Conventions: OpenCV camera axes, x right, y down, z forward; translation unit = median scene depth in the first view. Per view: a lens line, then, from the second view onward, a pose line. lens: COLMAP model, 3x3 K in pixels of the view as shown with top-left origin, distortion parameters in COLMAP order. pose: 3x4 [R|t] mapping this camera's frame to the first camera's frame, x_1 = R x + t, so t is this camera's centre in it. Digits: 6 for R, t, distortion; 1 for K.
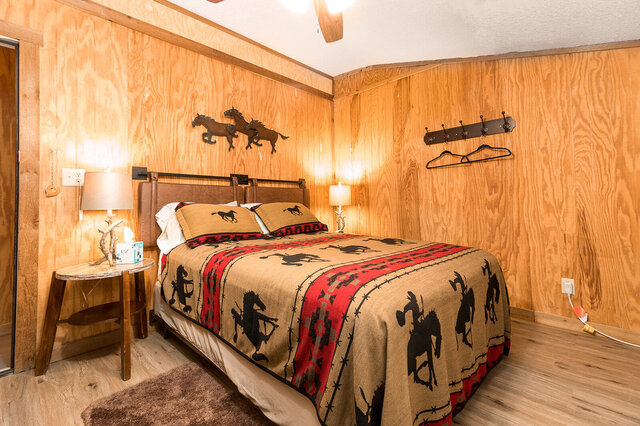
lens RADIAL K [[289.3, 0, 316.1], [0, 289.3, 195.3], [0, 0, 1]] dist [0.023822, 0.000447]
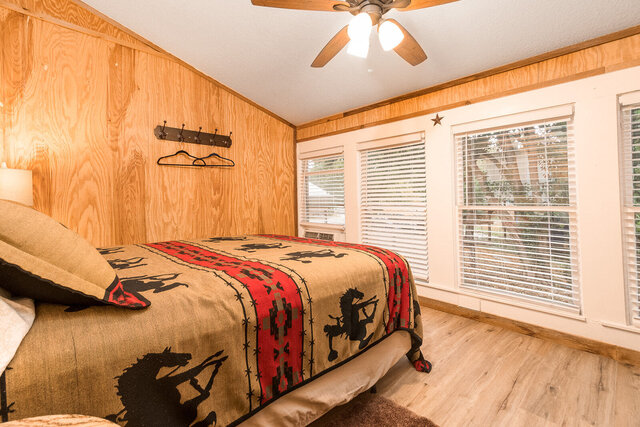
lens RADIAL K [[289.3, 0, 316.1], [0, 289.3, 195.8], [0, 0, 1]] dist [0.023822, 0.000447]
pose [[0.035880, 0.026428, 0.999007, -0.573431], [-0.023459, 0.999397, -0.025596, 0.021117], [-0.999081, -0.022517, 0.036479, 0.513539]]
